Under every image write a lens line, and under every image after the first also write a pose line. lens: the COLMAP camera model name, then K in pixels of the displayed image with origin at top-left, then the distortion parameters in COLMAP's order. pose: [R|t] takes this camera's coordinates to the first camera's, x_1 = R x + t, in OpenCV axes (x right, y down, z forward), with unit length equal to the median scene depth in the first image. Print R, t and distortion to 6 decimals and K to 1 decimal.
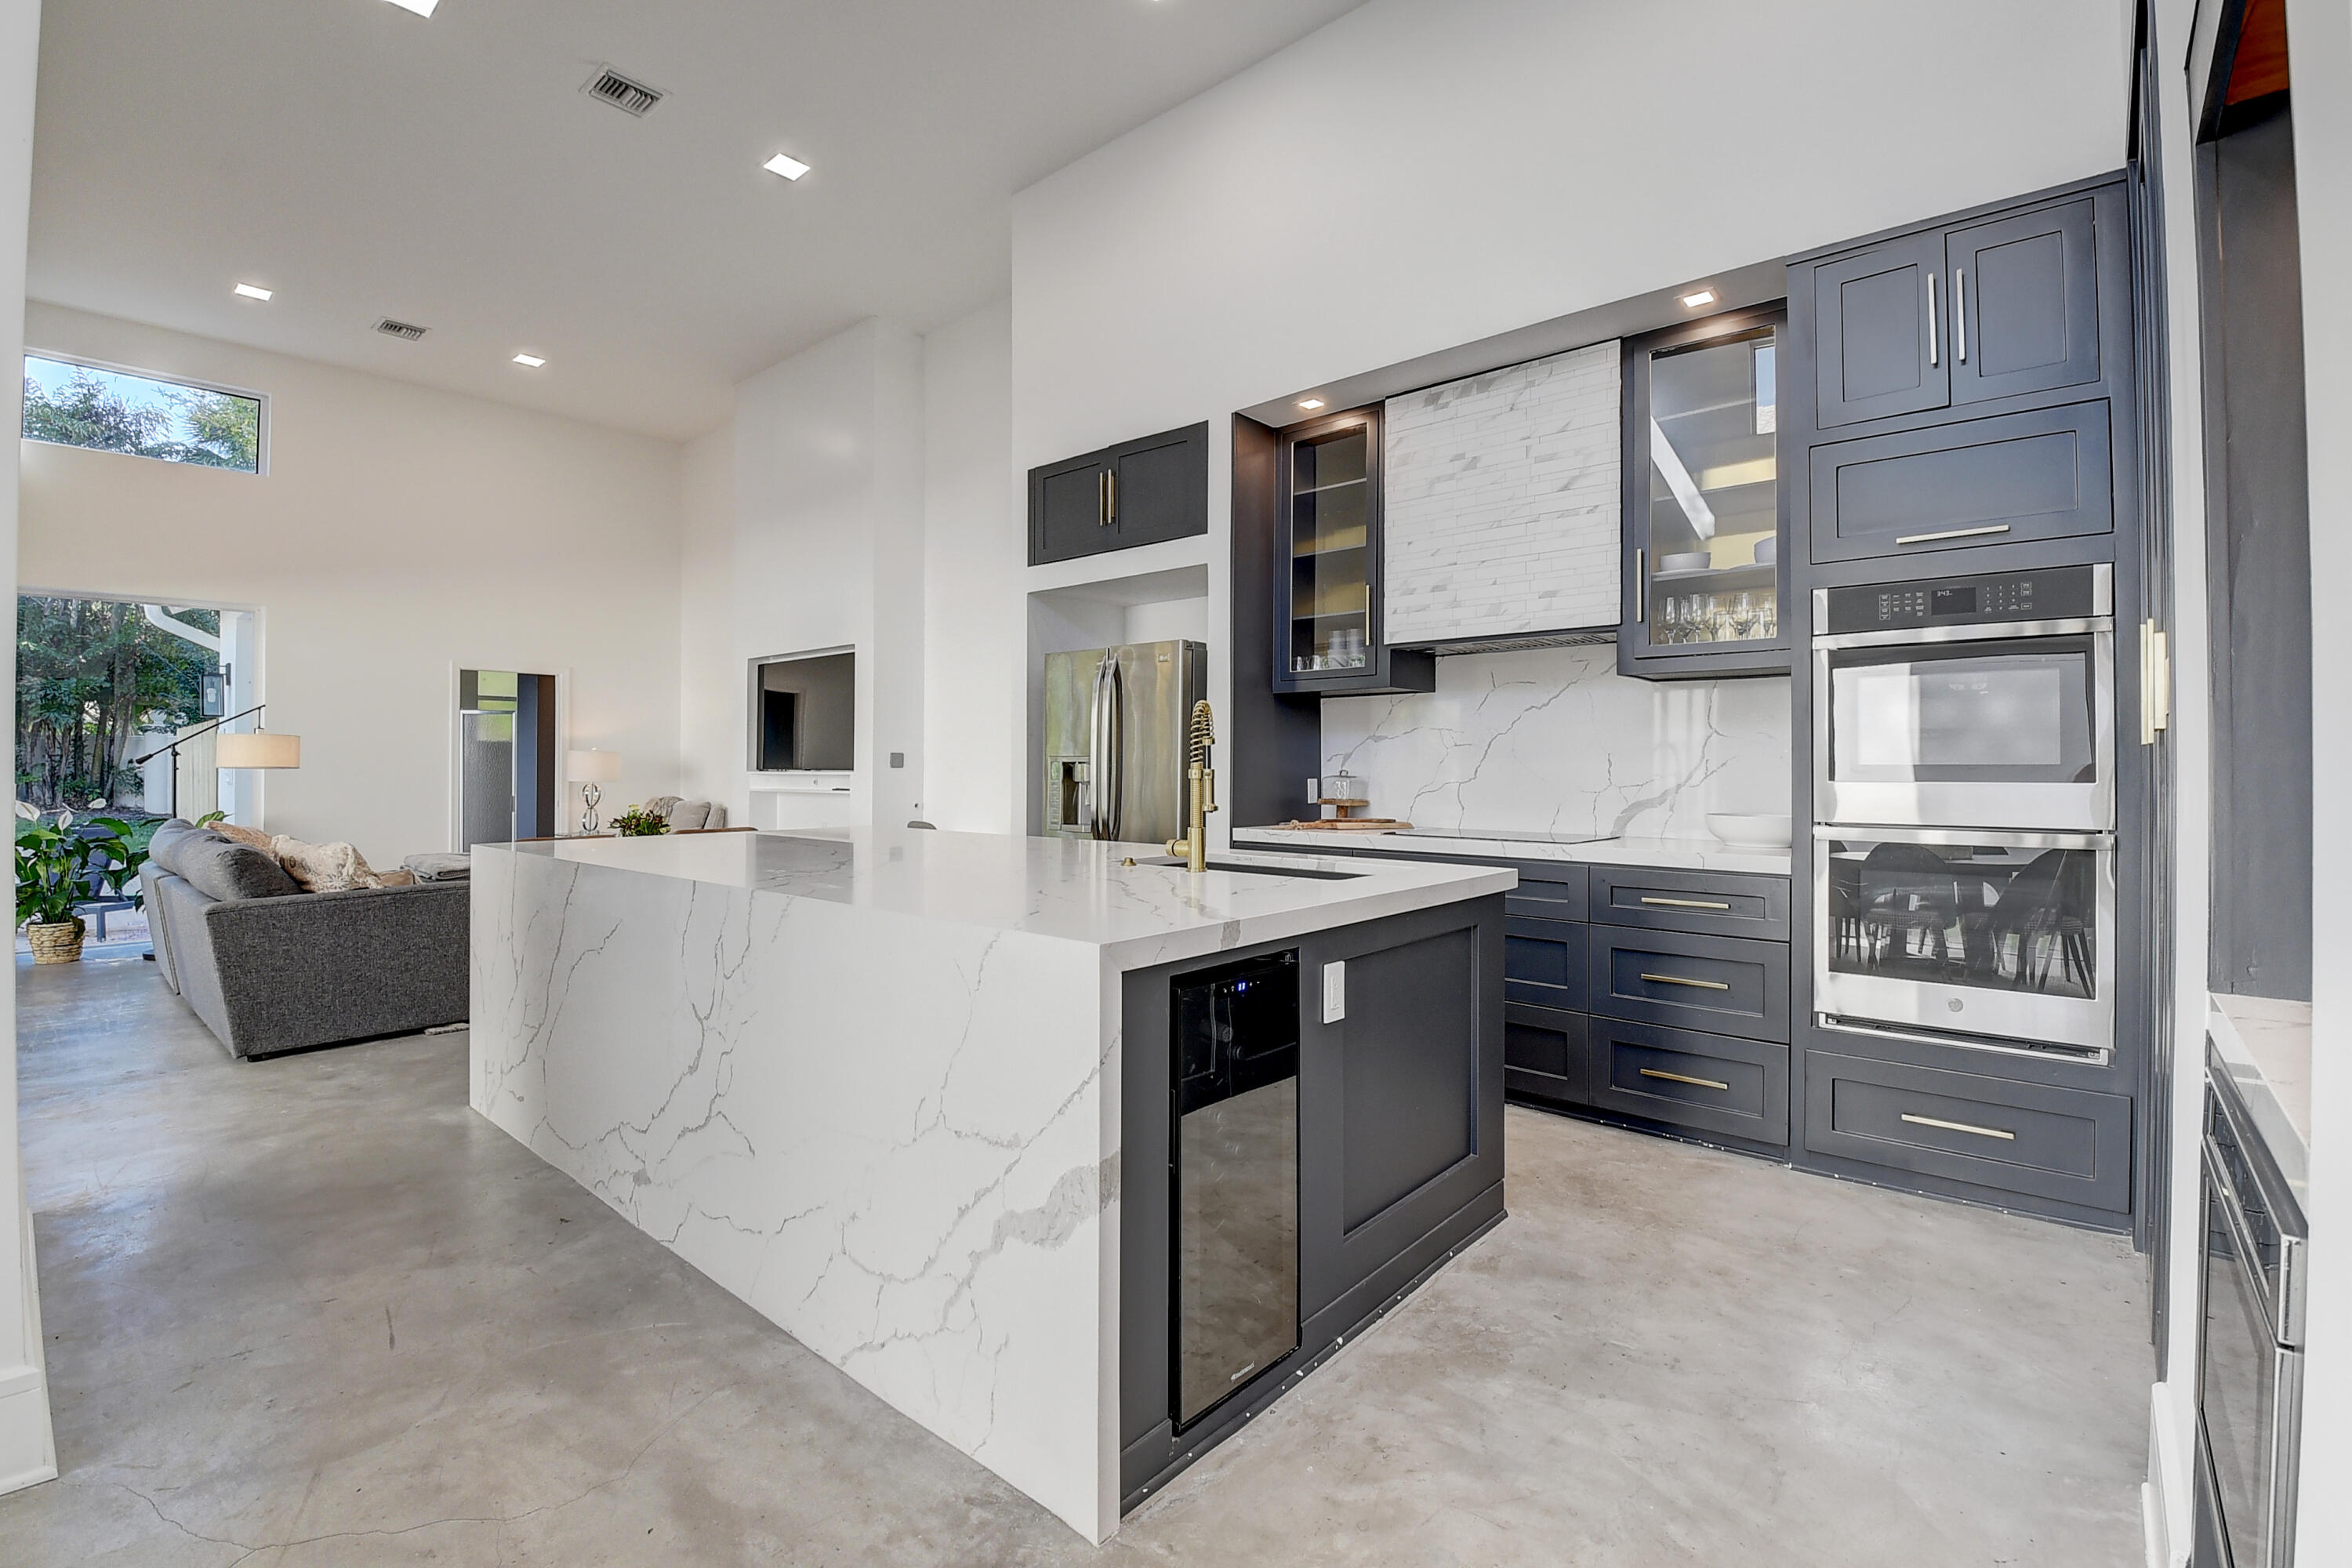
lens RADIAL K [[1051.9, 0, 1176.8], [0, 1051.9, 753.9], [0, 0, 1]] dist [0.000117, -0.016264]
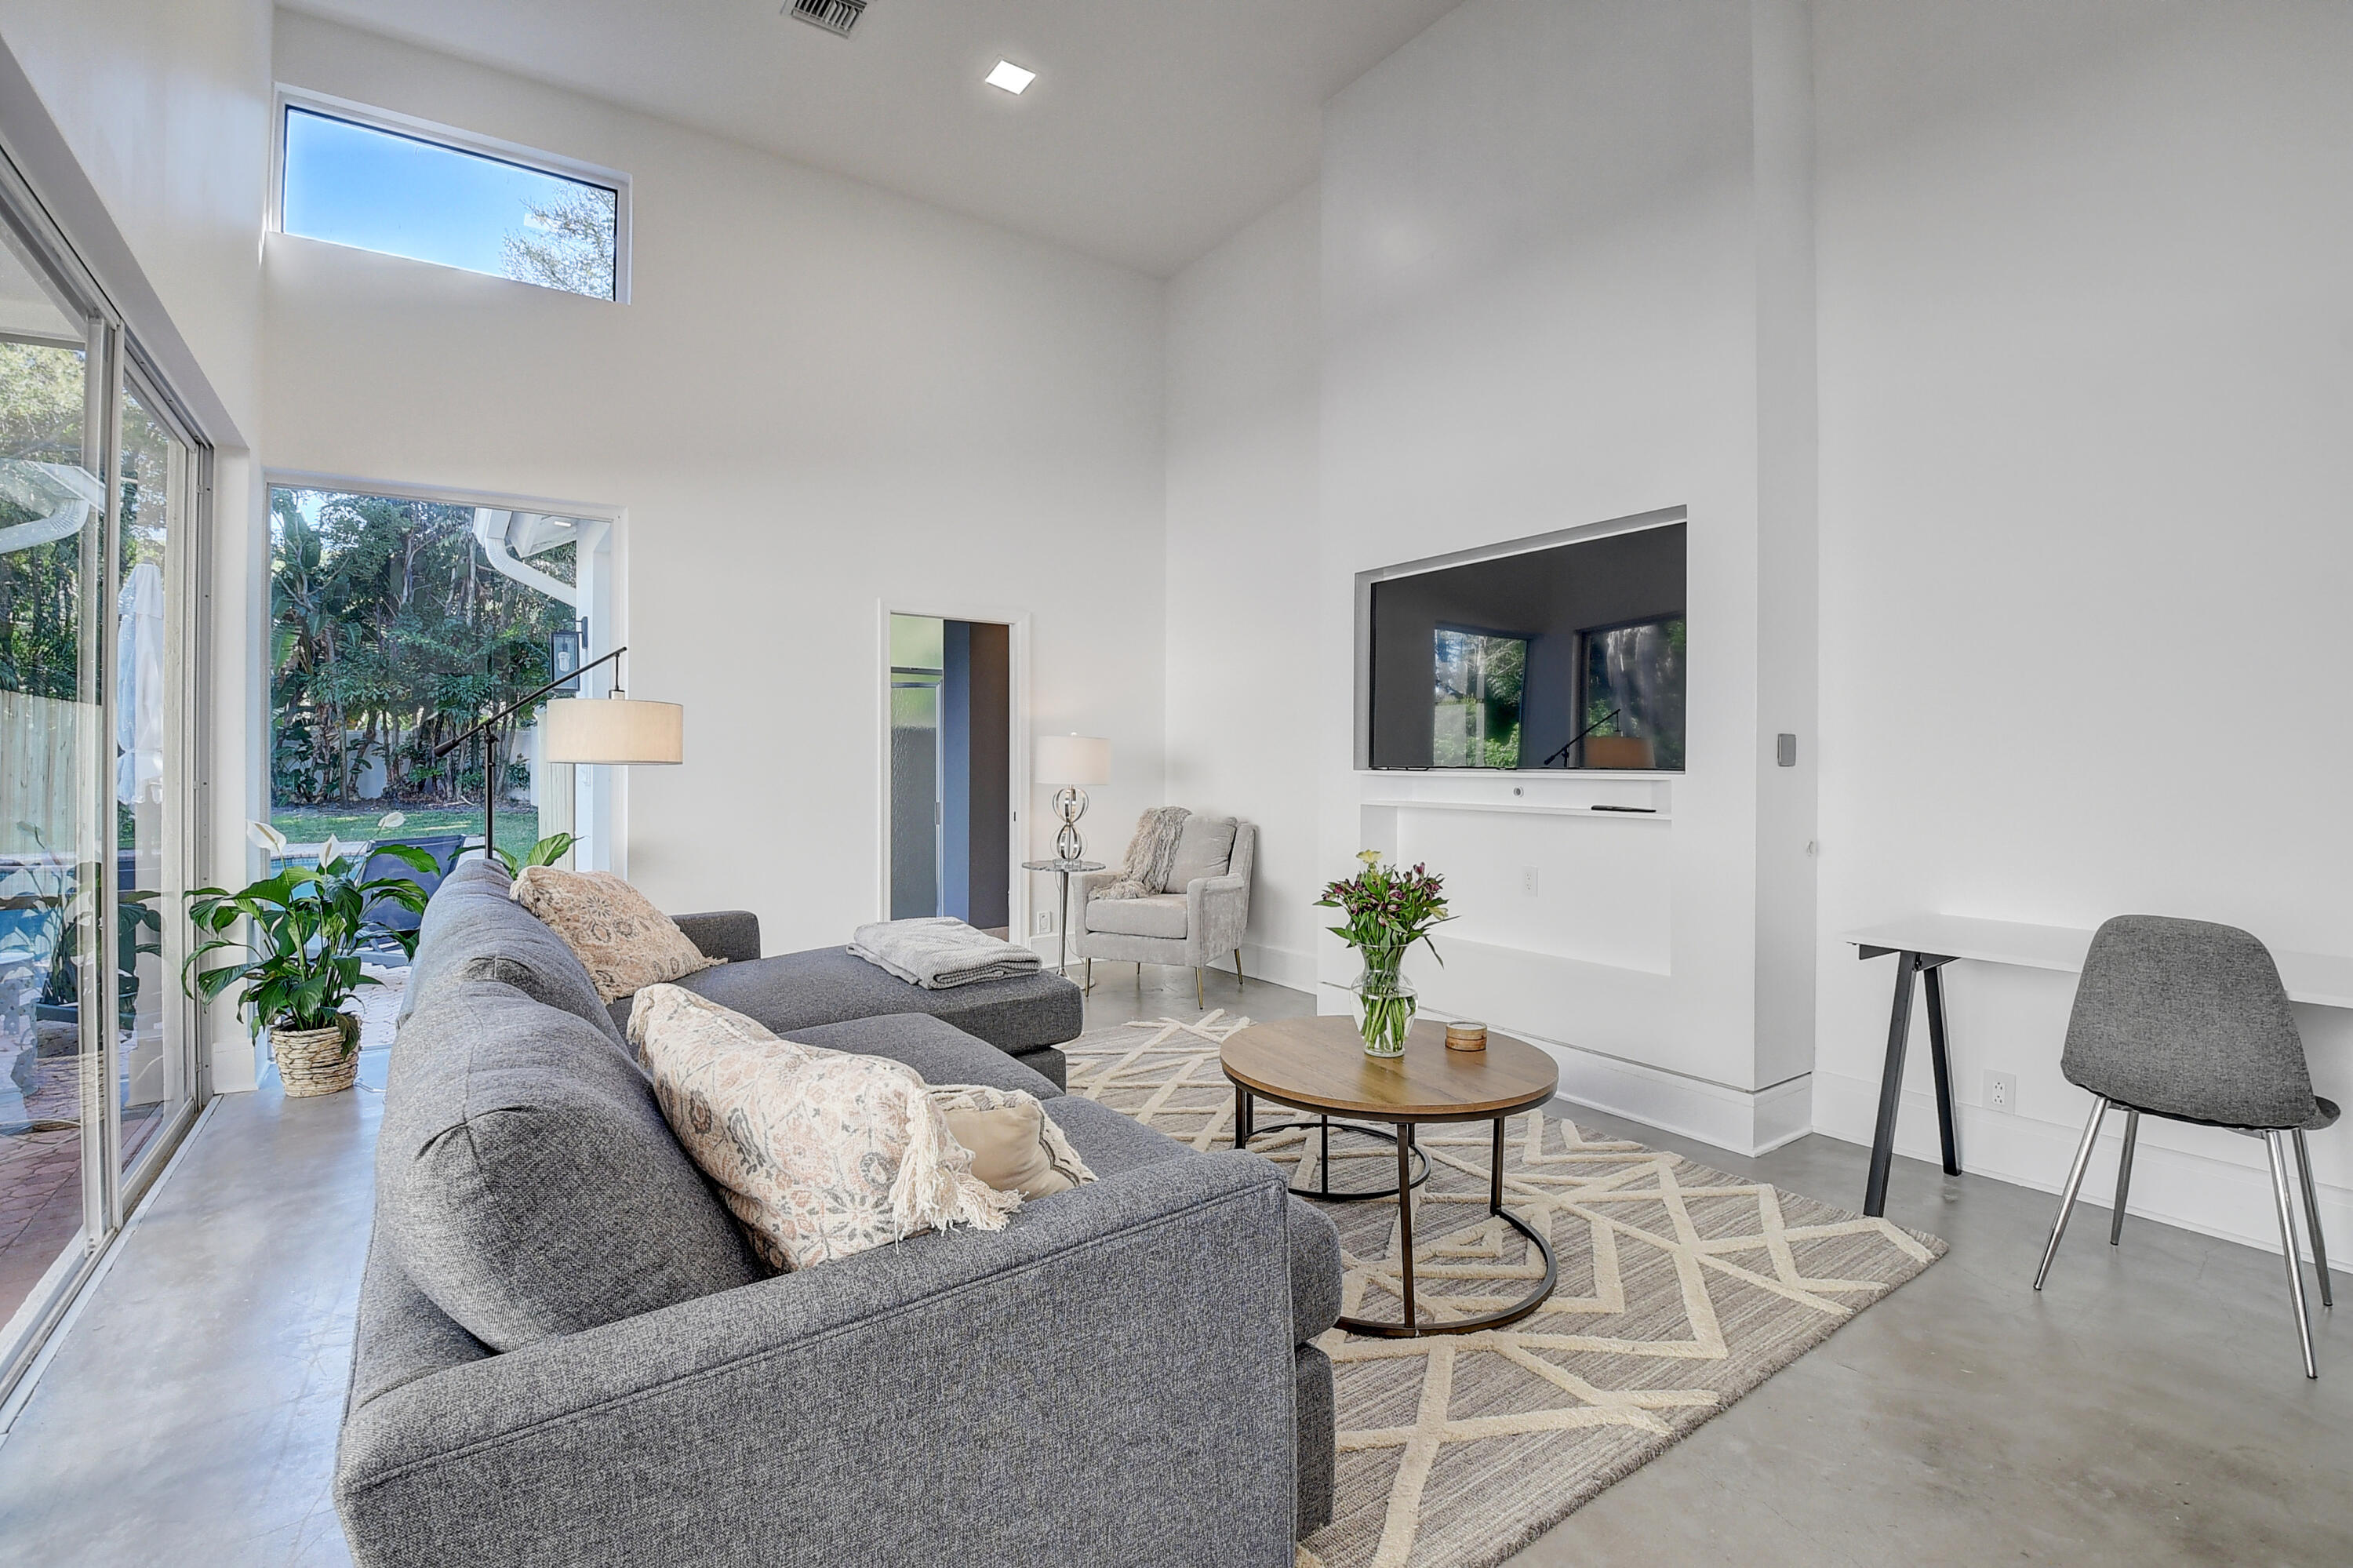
lens RADIAL K [[1037.7, 0, 1167.0], [0, 1037.7, 764.9], [0, 0, 1]] dist [0.014407, -0.027602]
pose [[0.969541, 0.002698, -0.244915, -0.365262], [0.000701, 0.999905, 0.013790, 0.005526], [0.244929, -0.013541, 0.969446, 0.422841]]
